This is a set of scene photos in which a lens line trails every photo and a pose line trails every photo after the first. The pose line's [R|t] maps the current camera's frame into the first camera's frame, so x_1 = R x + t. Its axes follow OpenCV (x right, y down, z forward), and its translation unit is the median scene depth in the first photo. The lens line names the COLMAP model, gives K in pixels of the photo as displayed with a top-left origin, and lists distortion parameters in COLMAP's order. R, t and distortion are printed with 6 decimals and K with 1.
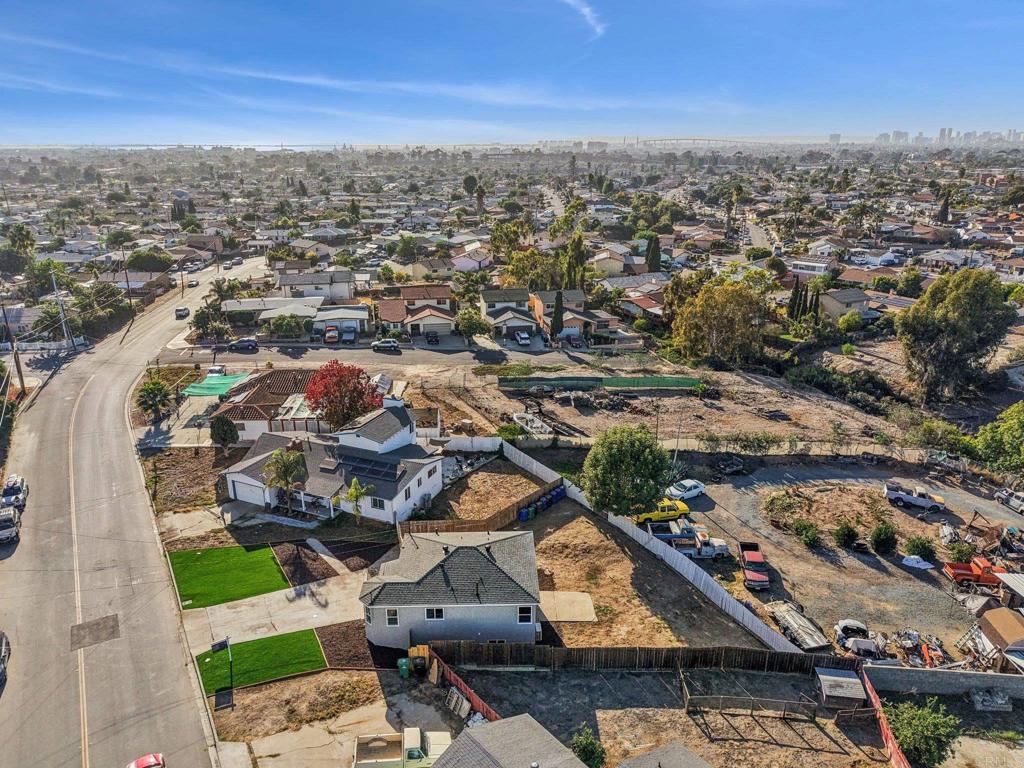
lens RADIAL K [[686.2, 0, 508.2], [0, 686.2, 389.8], [0, 0, 1]] dist [0.035801, -0.043214]
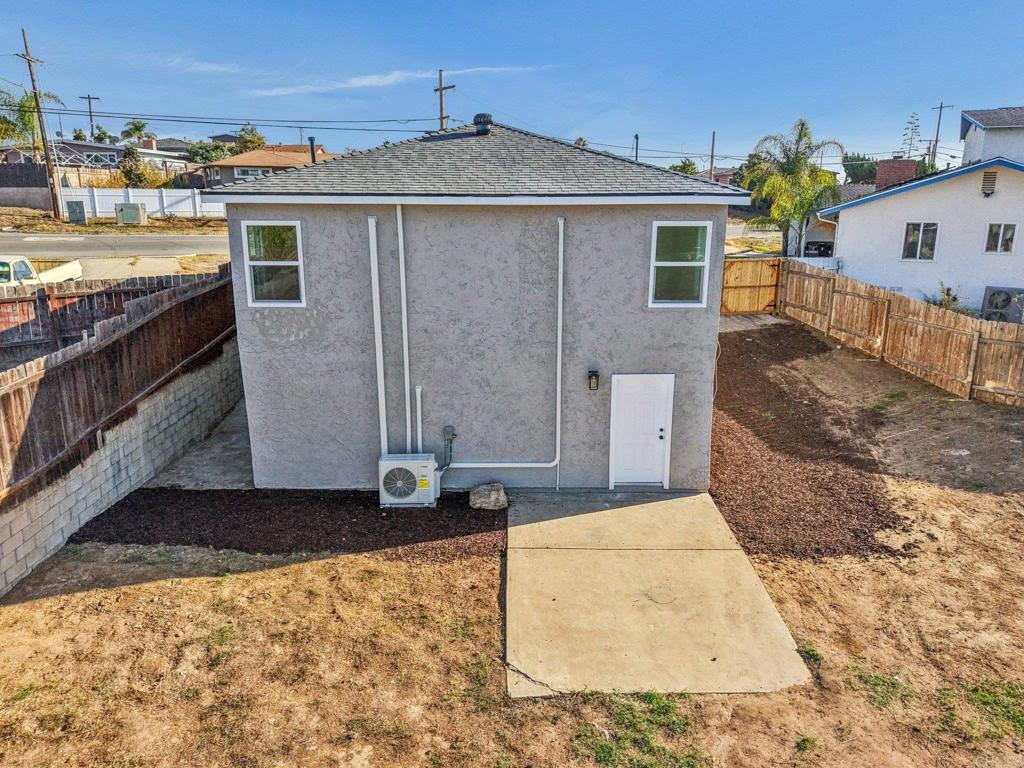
lens RADIAL K [[700.1, 0, 528.8], [0, 700.1, 363.6], [0, 0, 1]] dist [0.034773, -0.055266]
pose [[-0.002911, 0.240074, -0.970750, 0.248082], [-0.339973, 0.912694, 0.226735, 0.227603], [0.940431, 0.330689, 0.078961, 0.932969]]
